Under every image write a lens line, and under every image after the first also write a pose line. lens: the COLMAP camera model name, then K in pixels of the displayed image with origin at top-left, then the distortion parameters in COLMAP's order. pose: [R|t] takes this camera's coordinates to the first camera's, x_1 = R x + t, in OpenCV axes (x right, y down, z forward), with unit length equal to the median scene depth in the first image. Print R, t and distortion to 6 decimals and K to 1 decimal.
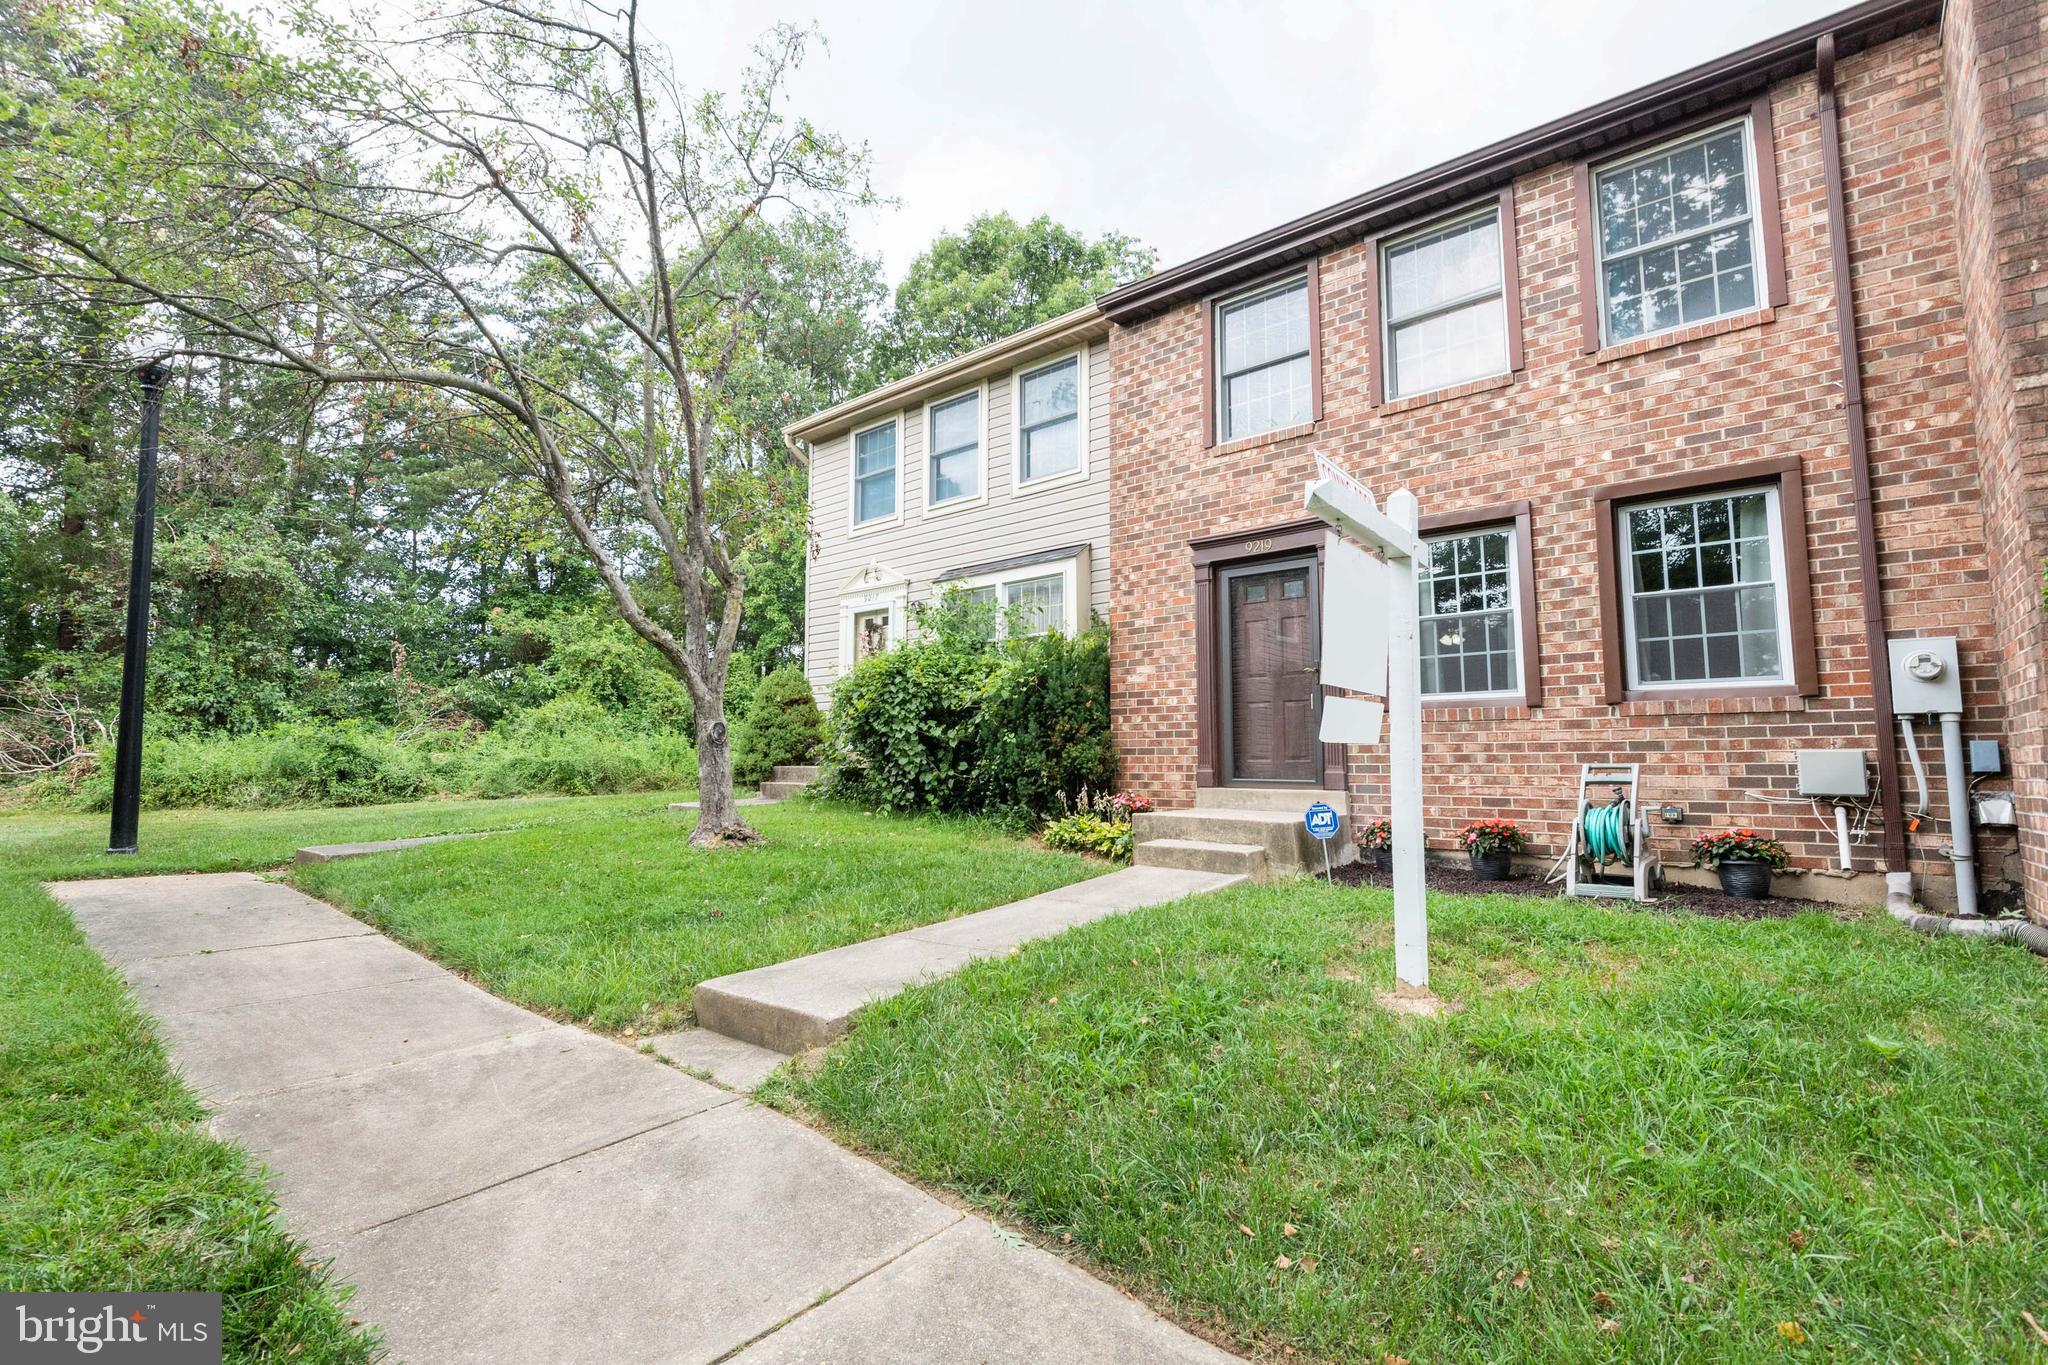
lens RADIAL K [[923.9, 0, 1011.5], [0, 923.9, 663.2], [0, 0, 1]] dist [0.032457, -0.017288]
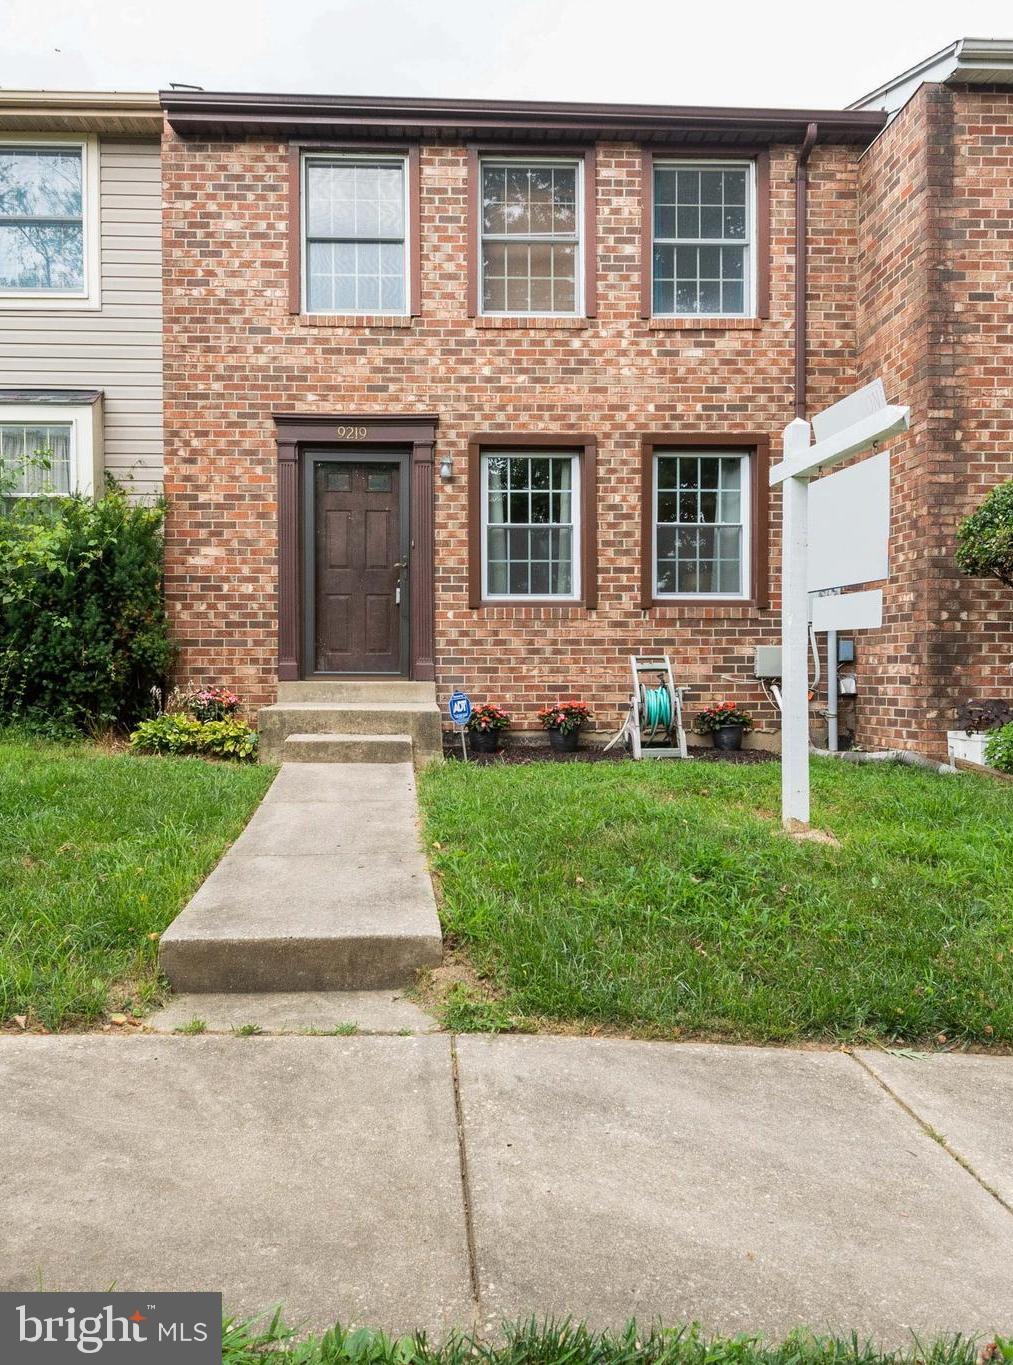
lens RADIAL K [[969.8, 0, 455.7], [0, 969.8, 663.2], [0, 0, 1]] dist [0.059127, -0.056391]
pose [[0.738902, 0.002833, 0.673806, -0.414759], [-0.072885, 0.994460, 0.075745, 0.034333], [-0.669859, -0.105079, 0.735015, 0.187384]]
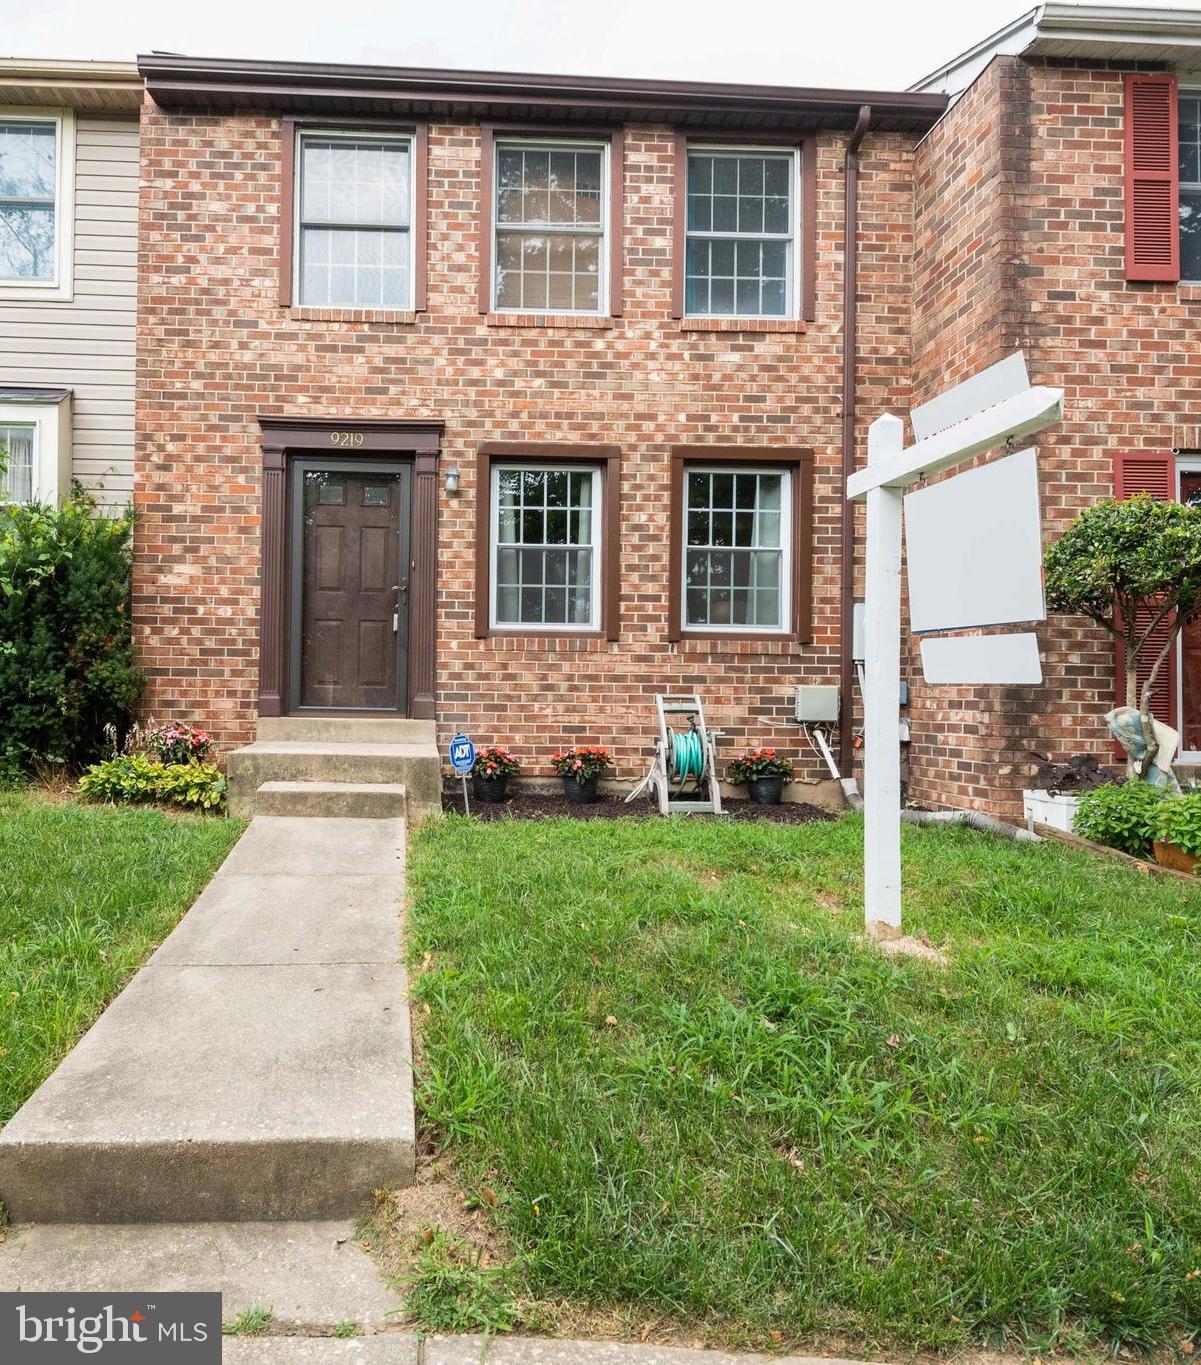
lens RADIAL K [[962.0, 0, 468.7], [0, 962.0, 664.8], [0, 0, 1]] dist [0.054538, -0.049353]
pose [[0.737023, 0.028956, 0.675248, -0.308409], [-0.089015, 0.994538, 0.054510, 0.028625], [-0.669981, -0.100283, 0.735574, 0.293720]]
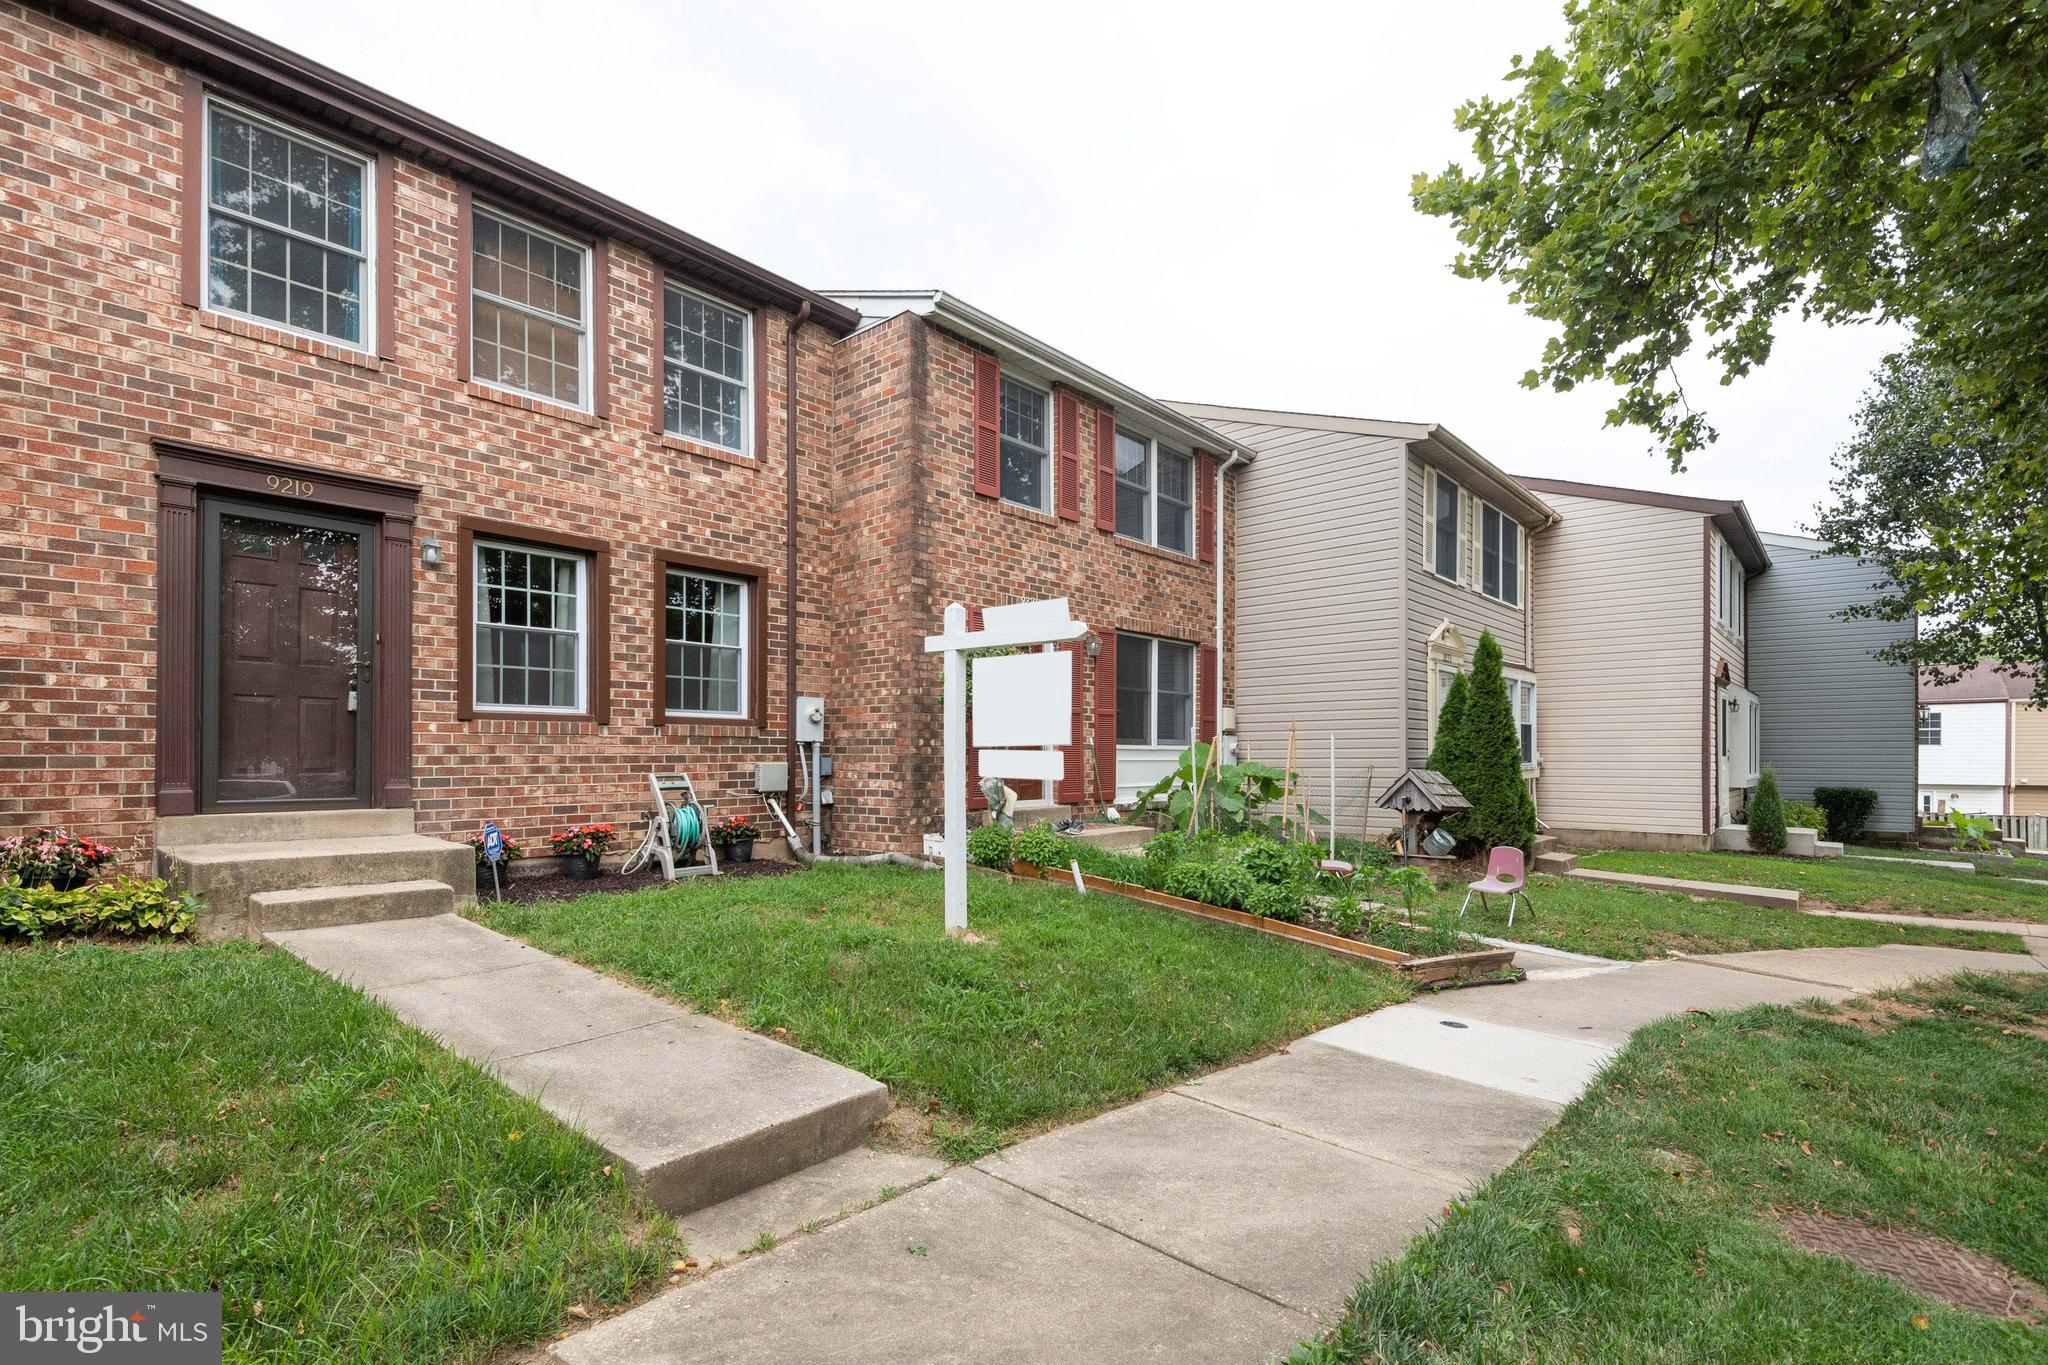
lens RADIAL K [[952.2, 0, 1025.7], [0, 952.2, 739.3], [0, 0, 1]] dist [0.036894, -0.017470]
pose [[0.016284, 0.012844, 0.999785, -0.605179], [-0.115222, 0.993280, -0.010884, 0.018197], [-0.993206, -0.115020, 0.017655, 0.463846]]
